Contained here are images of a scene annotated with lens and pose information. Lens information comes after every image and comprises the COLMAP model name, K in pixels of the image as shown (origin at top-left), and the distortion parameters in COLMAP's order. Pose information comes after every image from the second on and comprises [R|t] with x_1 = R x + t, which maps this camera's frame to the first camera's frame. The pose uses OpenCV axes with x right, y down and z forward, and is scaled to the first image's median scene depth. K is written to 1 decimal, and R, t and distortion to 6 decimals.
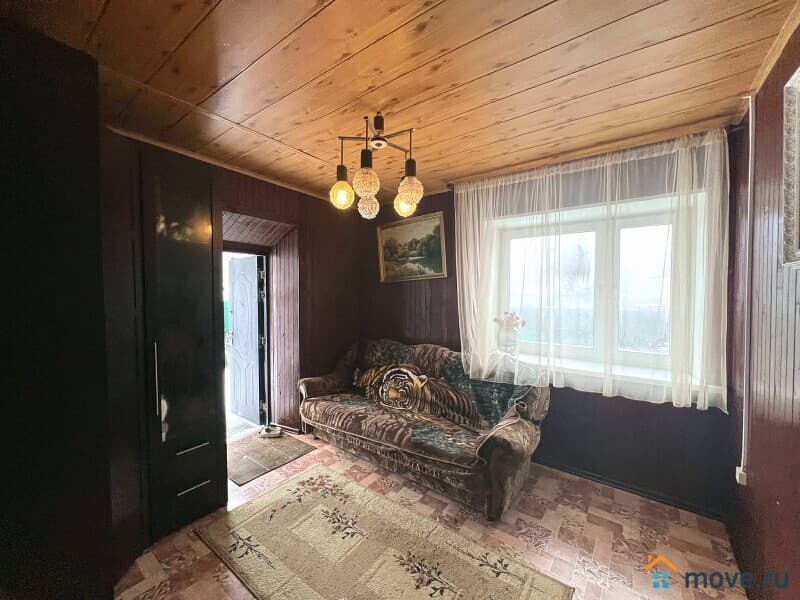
lens RADIAL K [[318.6, 0, 398.6], [0, 318.6, 298.1], [0, 0, 1]] dist [-0.001461, 0.000219]
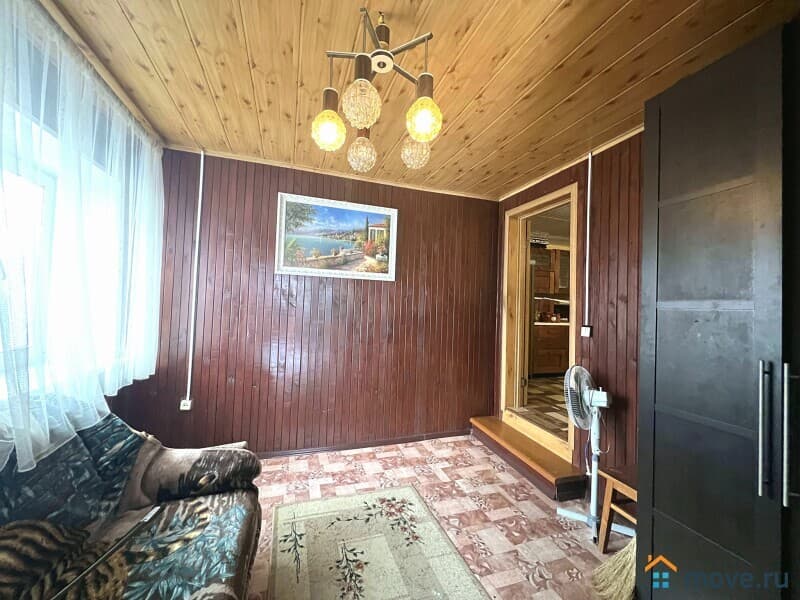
lens RADIAL K [[318.6, 0, 398.6], [0, 318.6, 298.1], [0, 0, 1]] dist [-0.001461, 0.000219]
pose [[-0.823844, -0.013192, 0.566663, -0.485128], [-0.025136, 0.999596, -0.013272, 0.056076], [-0.566259, -0.025177, -0.823843, 1.478062]]
